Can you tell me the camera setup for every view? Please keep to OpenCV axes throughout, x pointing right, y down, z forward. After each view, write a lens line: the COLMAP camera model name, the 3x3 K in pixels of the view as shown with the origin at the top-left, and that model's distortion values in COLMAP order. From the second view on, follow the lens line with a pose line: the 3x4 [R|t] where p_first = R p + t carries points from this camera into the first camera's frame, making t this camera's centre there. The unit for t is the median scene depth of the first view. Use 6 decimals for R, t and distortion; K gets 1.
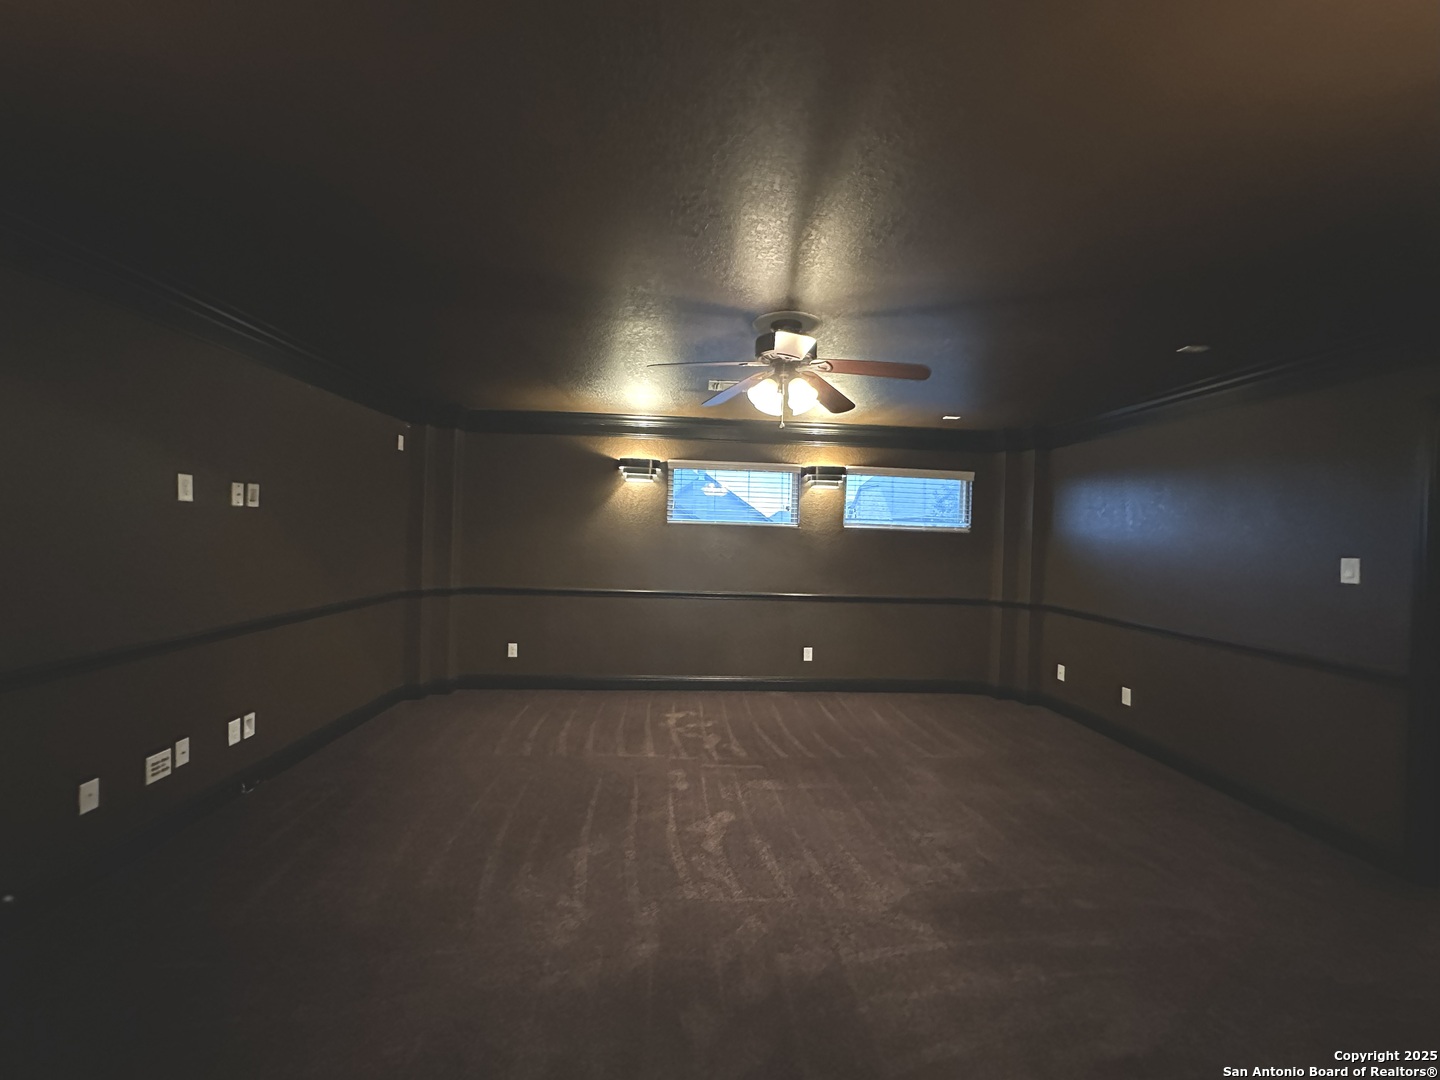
lens RADIAL K [[575.9, 0, 720.0], [0, 575.9, 540.0], [0, 0, 1]] dist [0.000578, -0.000293]
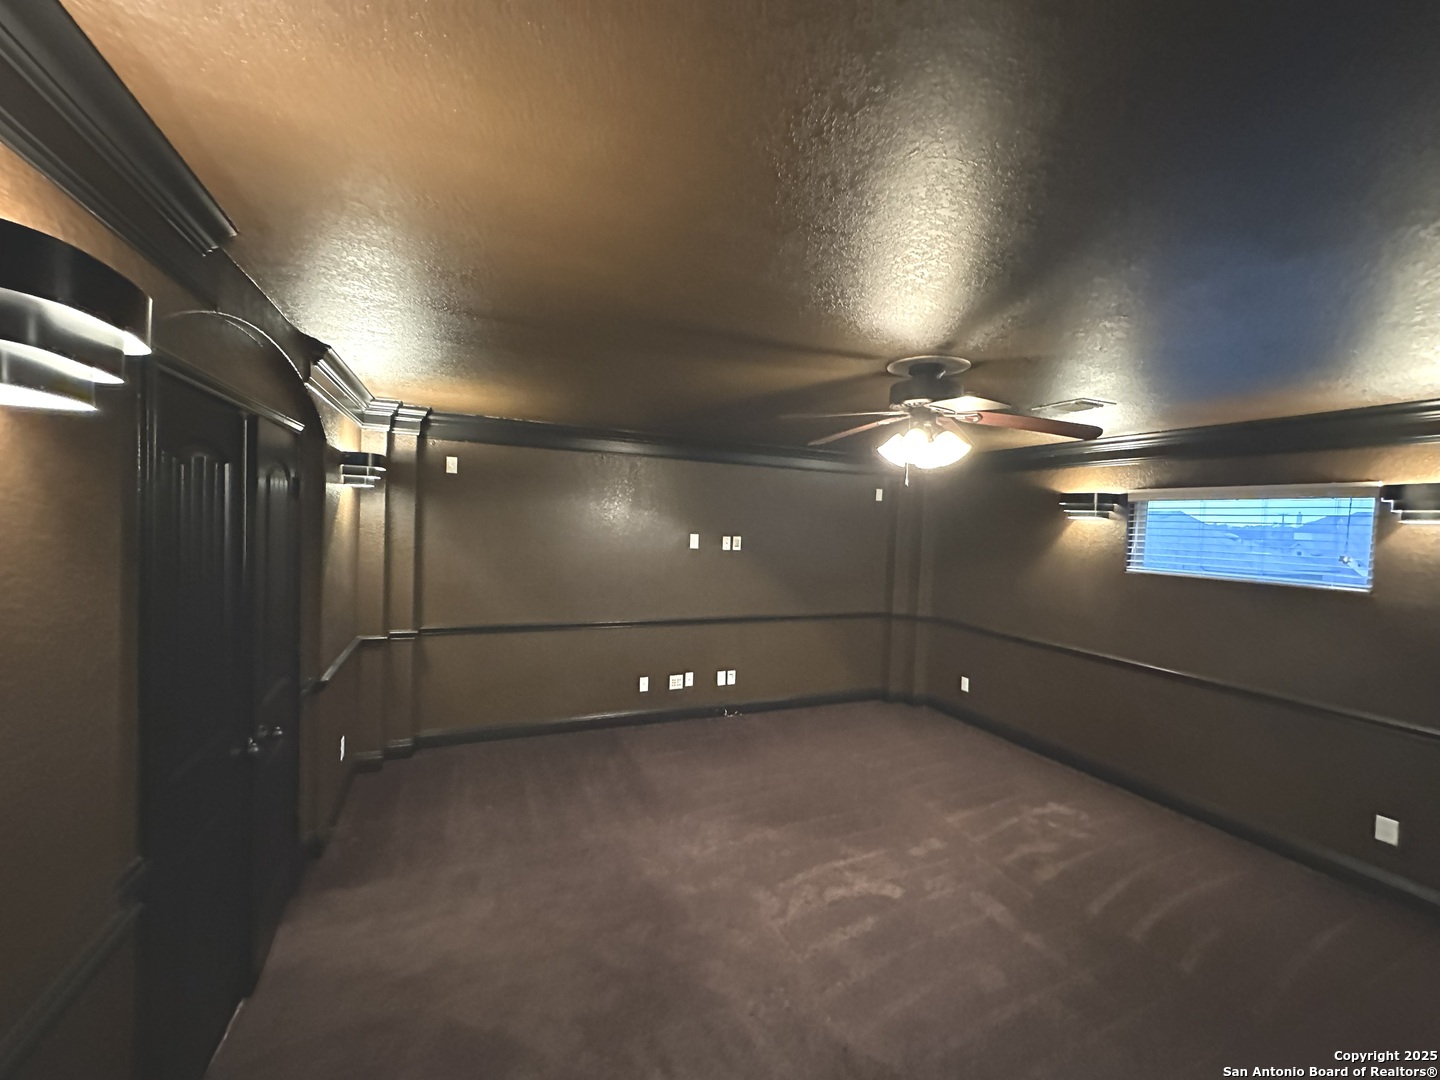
lens RADIAL K [[575.9, 0, 720.0], [0, 575.9, 540.0], [0, 0, 1]] dist [0.000578, -0.000293]
pose [[0.339144, 0.014451, -0.940624, 0.769645], [-0.041209, 0.999150, 0.000492, -0.085037], [0.939832, 0.038595, 0.339451, 0.370489]]
